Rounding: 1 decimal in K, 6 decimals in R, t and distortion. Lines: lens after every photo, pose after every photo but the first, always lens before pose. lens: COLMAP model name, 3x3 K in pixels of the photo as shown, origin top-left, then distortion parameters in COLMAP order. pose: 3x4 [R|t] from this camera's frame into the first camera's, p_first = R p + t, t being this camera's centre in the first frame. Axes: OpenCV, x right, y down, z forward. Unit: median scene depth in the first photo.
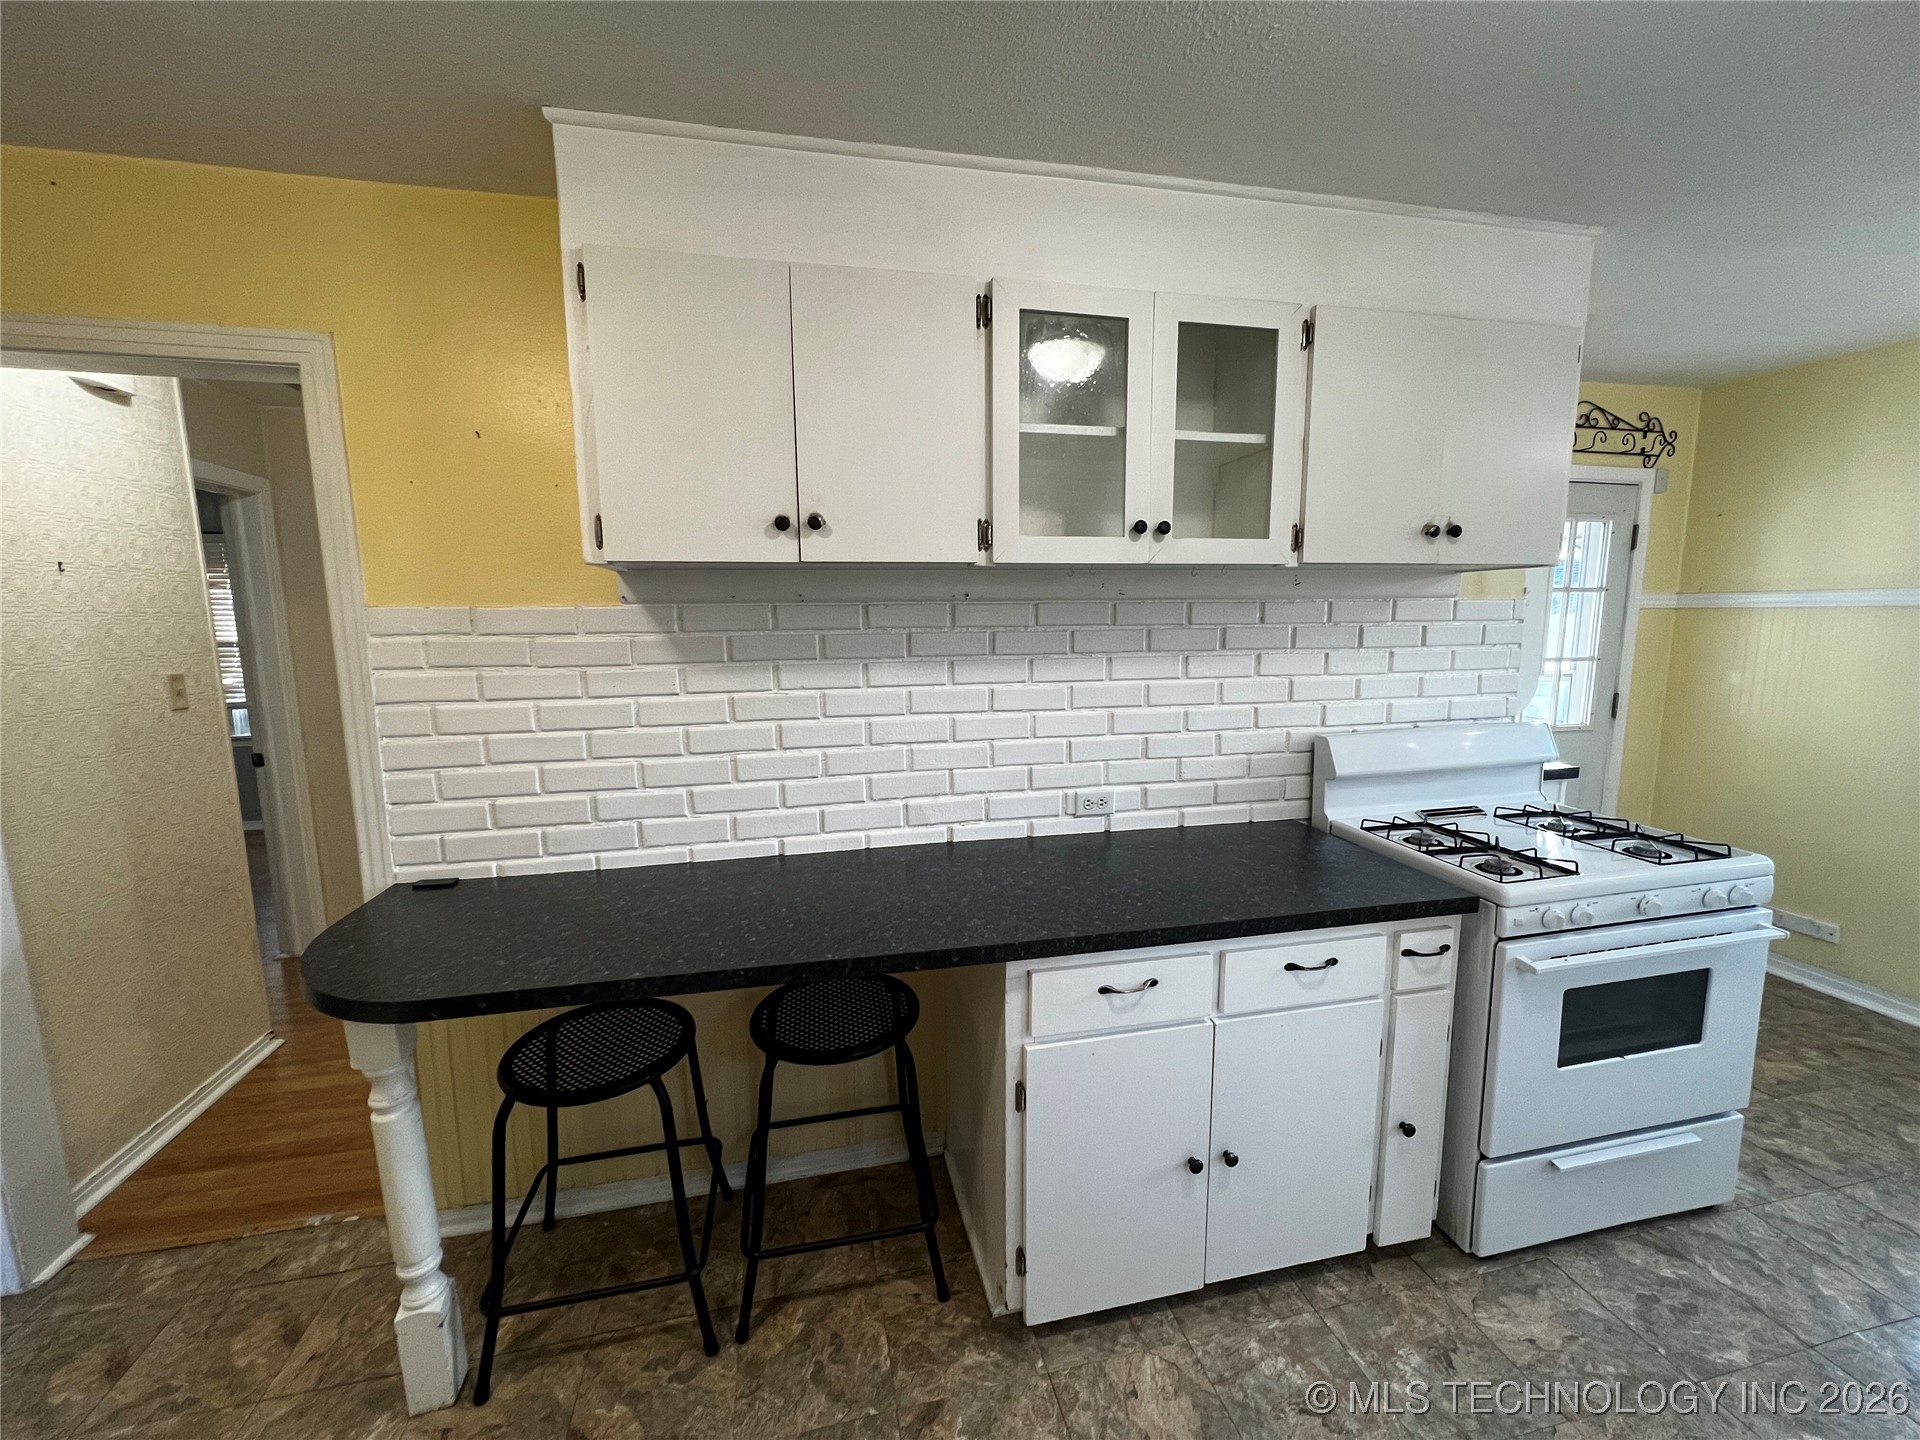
lens RADIAL K [[766.3, 0, 971.2], [0, 766.3, 716.3], [0, 0, 1]] dist [0.000868, -0.000654]
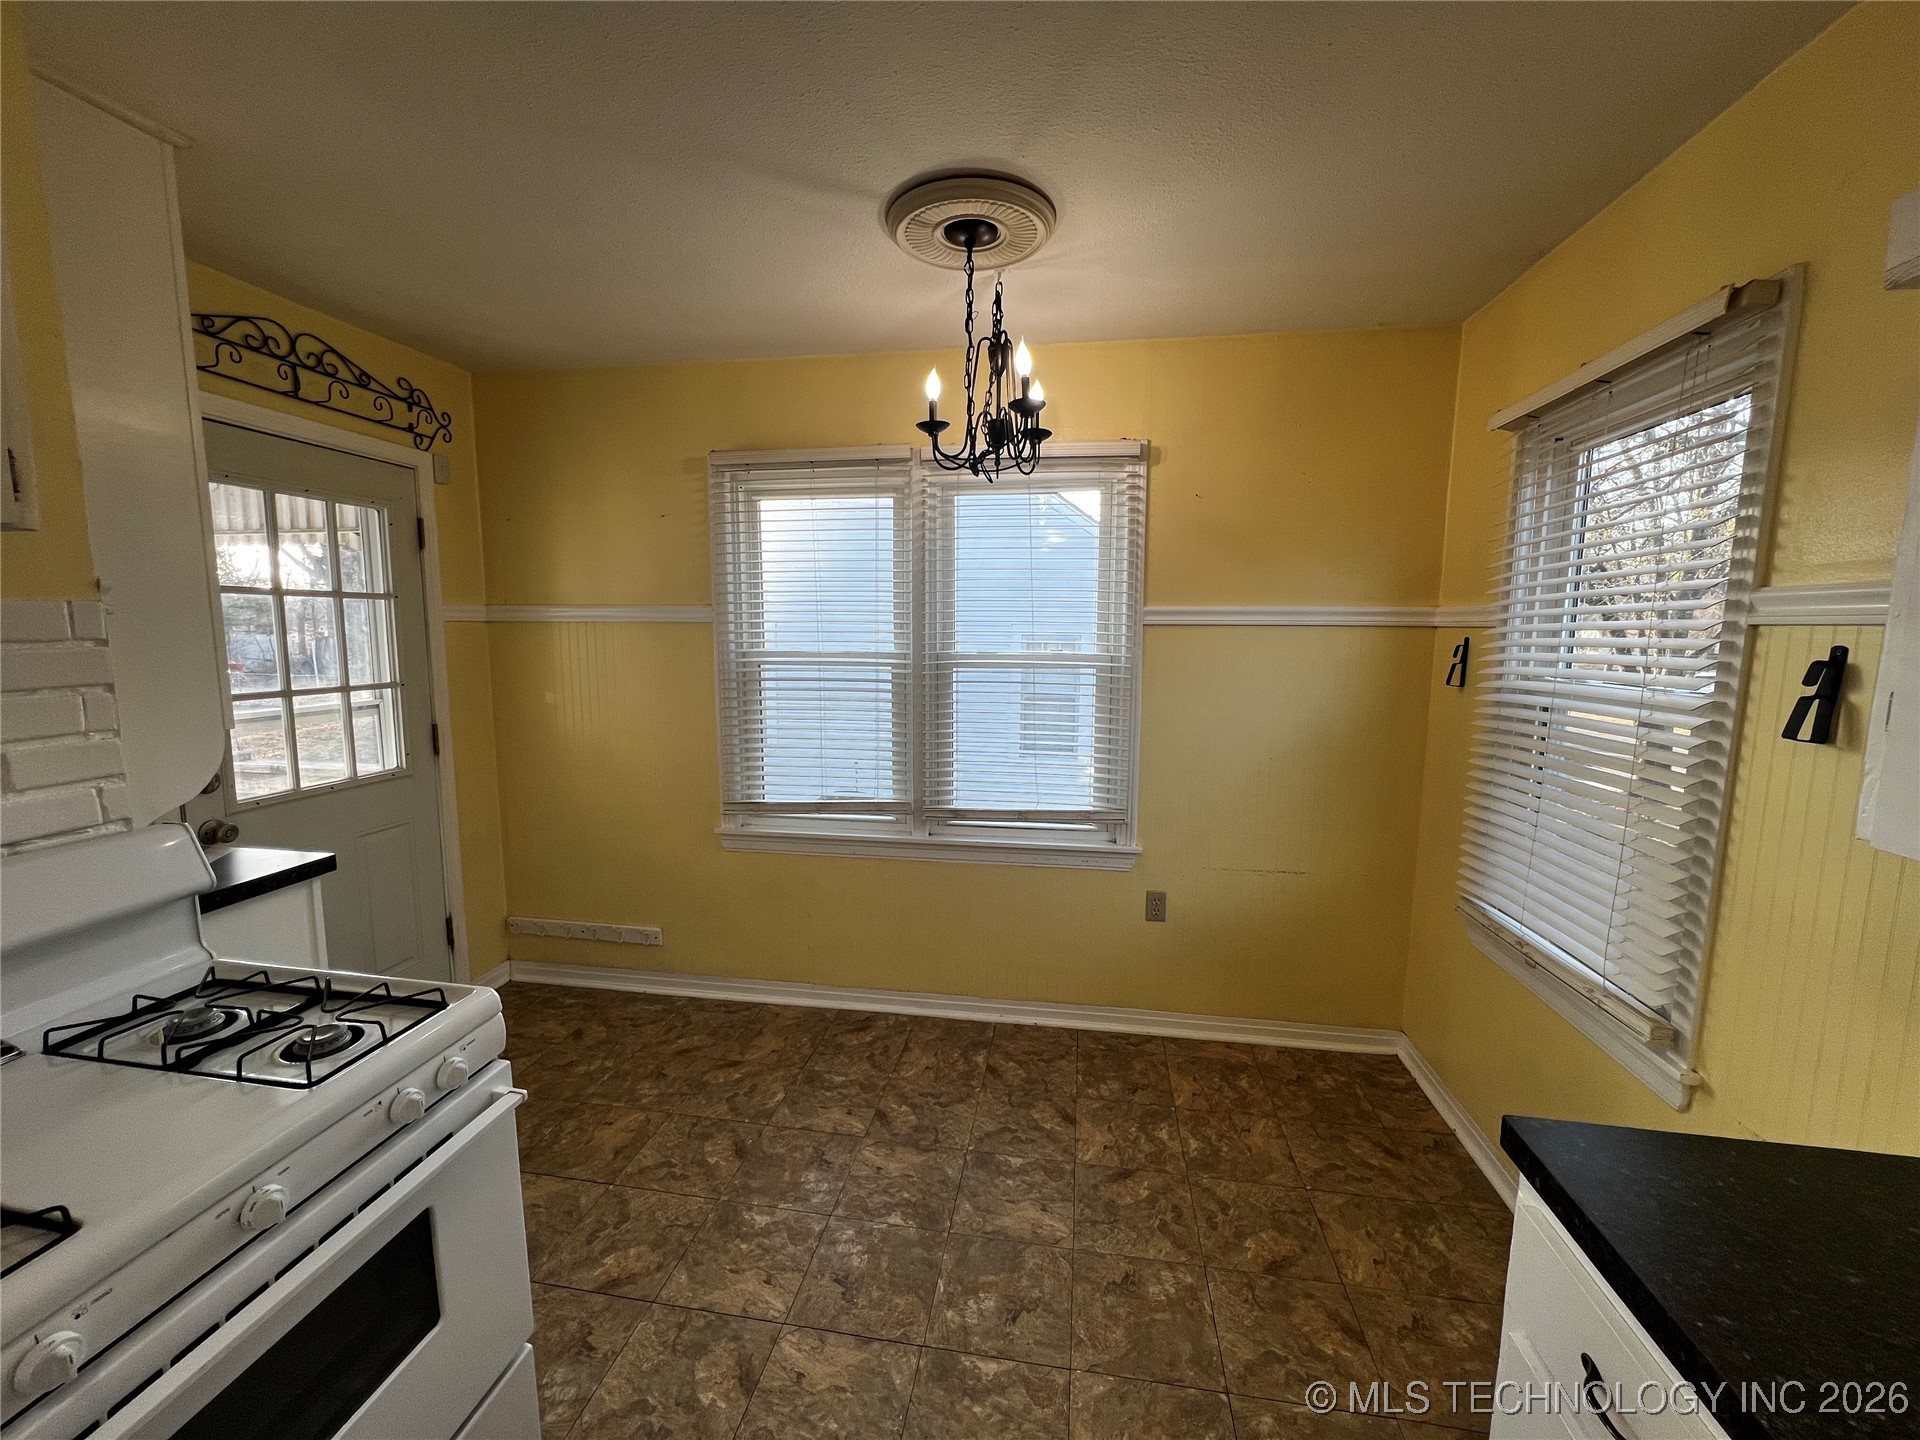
lens RADIAL K [[766.3, 0, 954.8], [0, 766.3, 721.6], [0, 0, 1]] dist [0.000868, -0.000654]
pose [[0.381314, -0.108346, 0.918074, 0.325591], [0.114622, 0.990986, 0.069344, -0.028248], [-0.917312, 0.078790, 0.390296, 0.184398]]
